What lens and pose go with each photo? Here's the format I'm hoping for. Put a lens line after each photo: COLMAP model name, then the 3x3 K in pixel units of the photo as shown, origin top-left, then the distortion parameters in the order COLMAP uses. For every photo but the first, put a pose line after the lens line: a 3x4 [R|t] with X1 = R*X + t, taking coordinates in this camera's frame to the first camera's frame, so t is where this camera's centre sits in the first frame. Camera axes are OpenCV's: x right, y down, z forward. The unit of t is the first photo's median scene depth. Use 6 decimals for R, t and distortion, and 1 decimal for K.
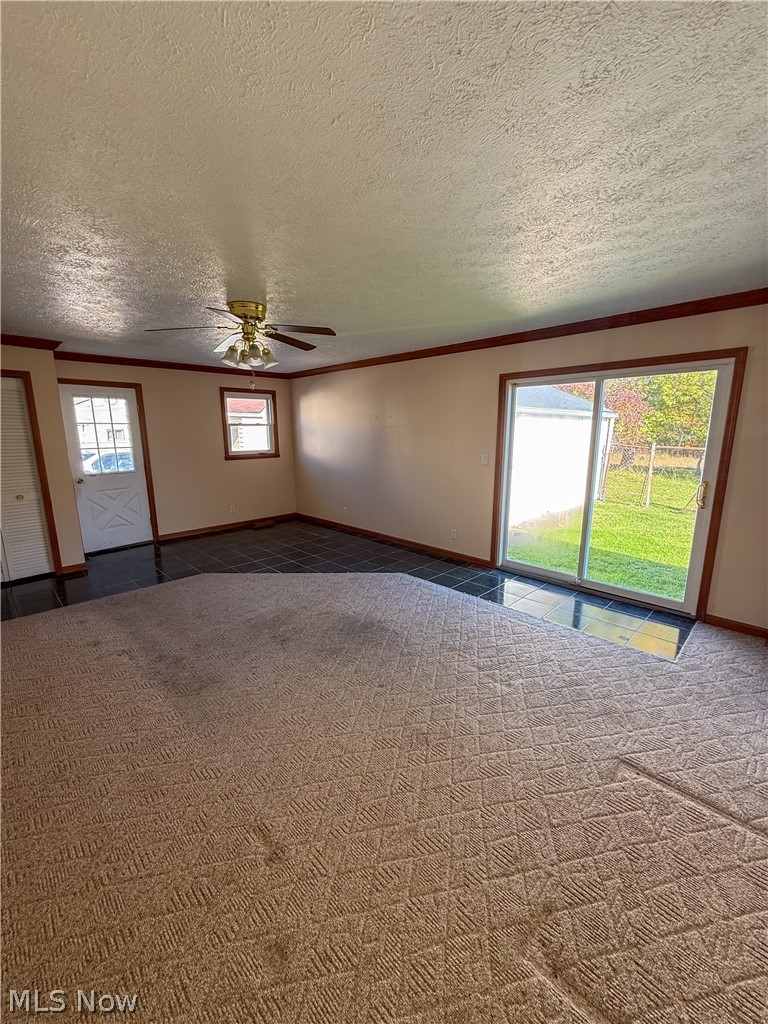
lens RADIAL K [[408.2, 0, 377.1], [0, 408.2, 511.8], [0, 0, 1]] dist [0.000048, 0.000049]
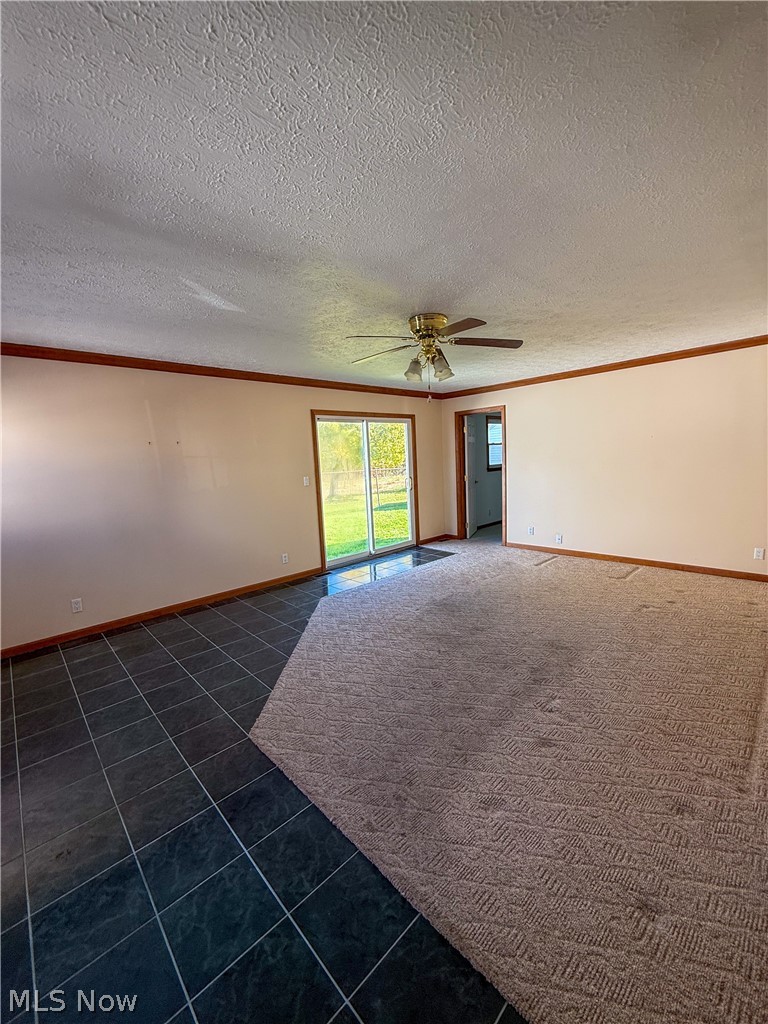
lens RADIAL K [[408.2, 0, 381.3], [0, 408.2, 529.9], [0, 0, 1]] dist [0.000048, 0.000049]
pose [[0.017597, -0.173485, 0.984679, -0.995722], [0.242209, 0.956238, 0.164145, -0.153549], [-0.970065, 0.235610, 0.058847, 0.861800]]
